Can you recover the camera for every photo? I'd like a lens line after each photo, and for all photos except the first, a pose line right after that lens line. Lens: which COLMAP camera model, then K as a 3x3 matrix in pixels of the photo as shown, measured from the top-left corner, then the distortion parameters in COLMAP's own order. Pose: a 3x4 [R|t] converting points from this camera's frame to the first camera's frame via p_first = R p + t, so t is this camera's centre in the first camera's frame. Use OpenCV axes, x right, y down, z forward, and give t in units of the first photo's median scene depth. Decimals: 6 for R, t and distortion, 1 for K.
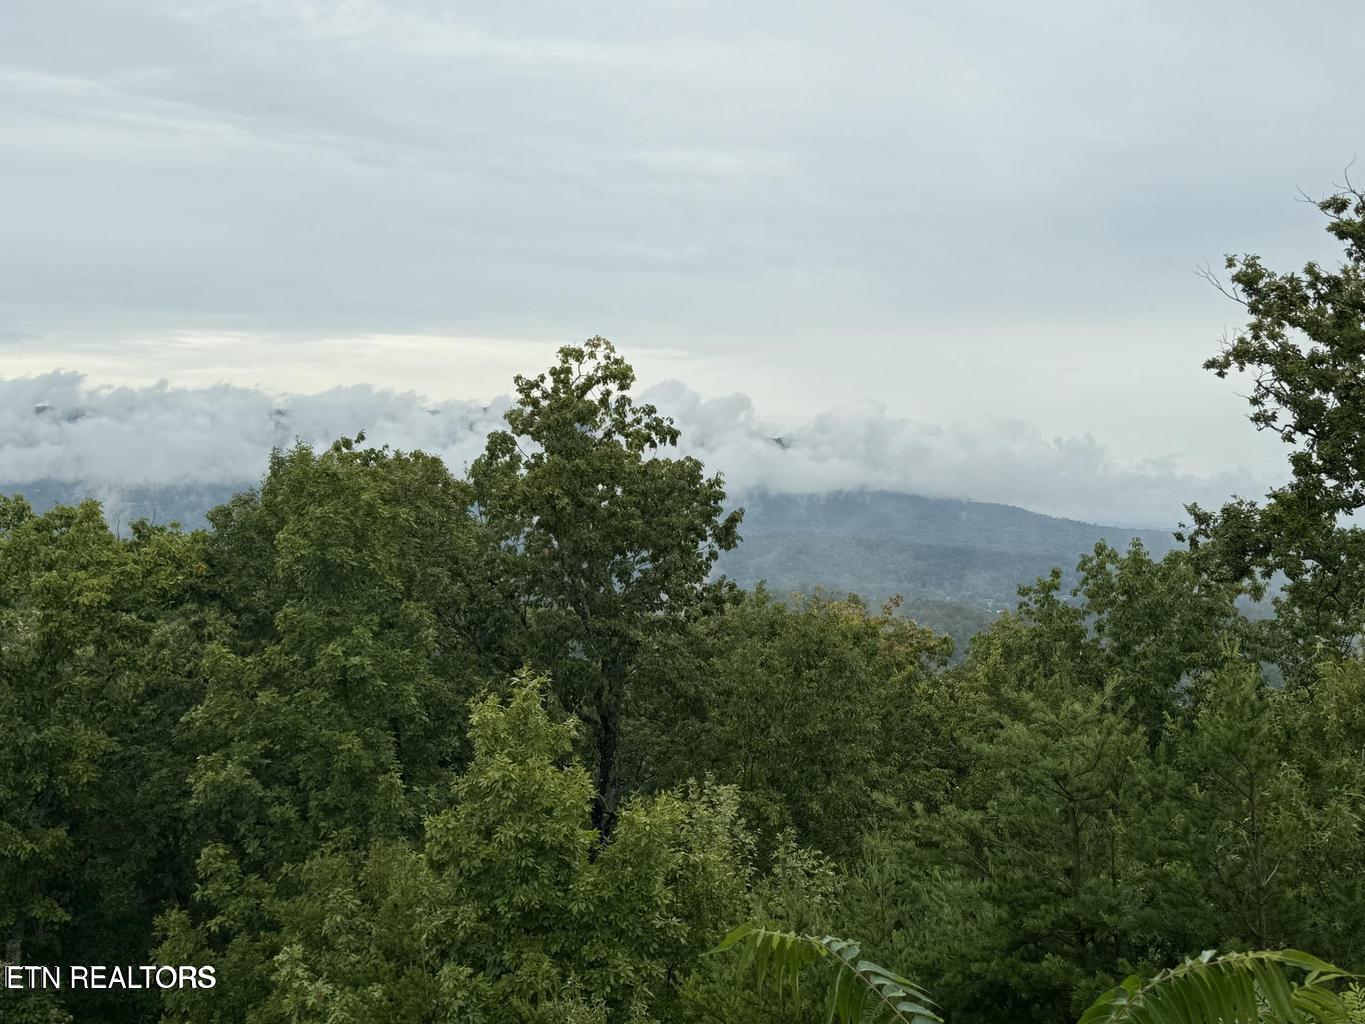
lens RADIAL K [[1584.6, 0, 682.4], [0, 1584.6, 488.0], [0, 0, 1]] dist [0.154327, -0.293015]
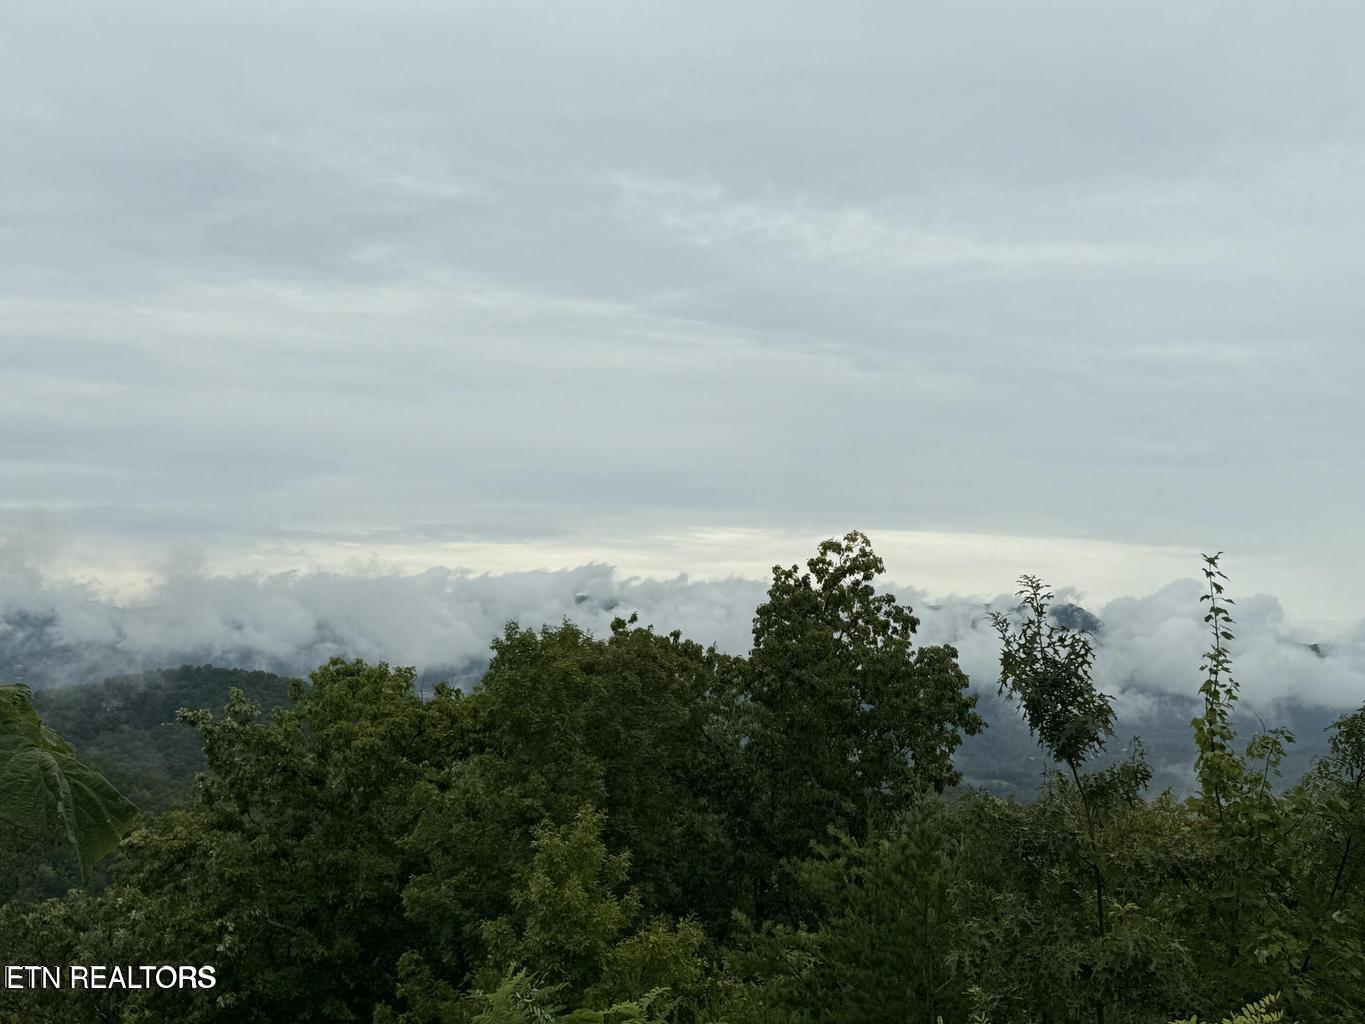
lens RADIAL K [[1584.6, 0, 682.4], [0, 1584.6, 488.0], [0, 0, 1]] dist [0.154327, -0.293015]
pose [[0.949280, -0.003872, -0.314409, 0.177476], [-0.034725, 0.992517, -0.117065, 0.007159], [0.312510, 0.122046, 0.942042, -0.071036]]
